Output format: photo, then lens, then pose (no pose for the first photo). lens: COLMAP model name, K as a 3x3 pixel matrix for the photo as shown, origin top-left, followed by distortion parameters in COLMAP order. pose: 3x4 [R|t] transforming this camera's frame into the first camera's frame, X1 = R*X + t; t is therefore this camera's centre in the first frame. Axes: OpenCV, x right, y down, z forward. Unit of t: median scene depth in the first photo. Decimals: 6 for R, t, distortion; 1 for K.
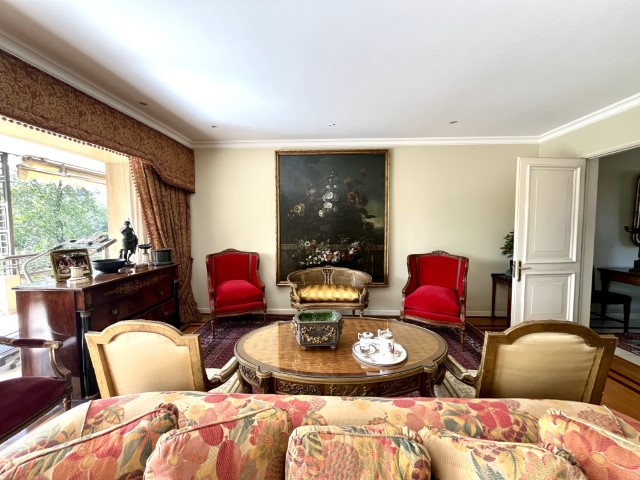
lens RADIAL K [[261.2, 0, 320.8], [0, 261.2, 239.3], [0, 0, 1]] dist [-0.004117, -0.000777]
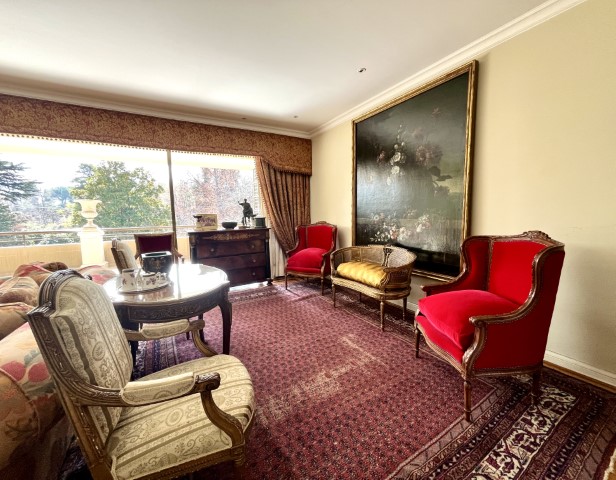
lens RADIAL K [[249.8, 0, 309.7], [0, 249.8, 236.7], [0, 0, 1]] dist [0.001314, 0.000455]
pose [[0.558732, 0.074976, -0.825952, 0.532775], [-0.032968, 0.997126, 0.068213, 0.031445], [0.828693, -0.010883, 0.559598, 0.349767]]
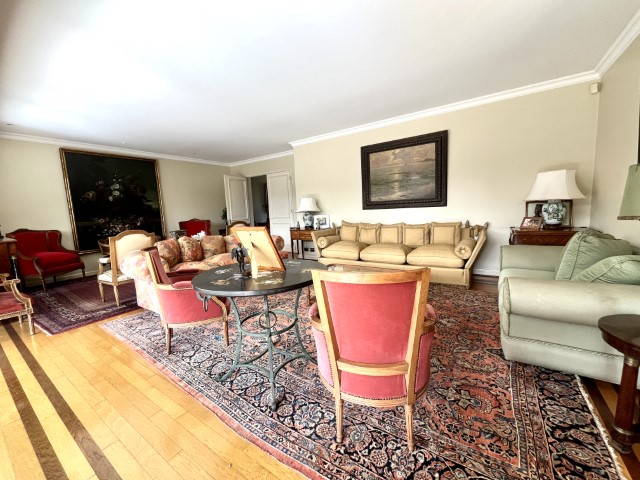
lens RADIAL K [[261.2, 0, 319.6], [0, 261.2, 239.3], [0, 0, 1]] dist [-0.004117, -0.000777]
pose [[0.525406, -0.118982, 0.842492, -0.625881], [0.097644, 0.992064, 0.079212, 0.119463], [-0.845230, 0.040646, 0.532854, -0.708388]]
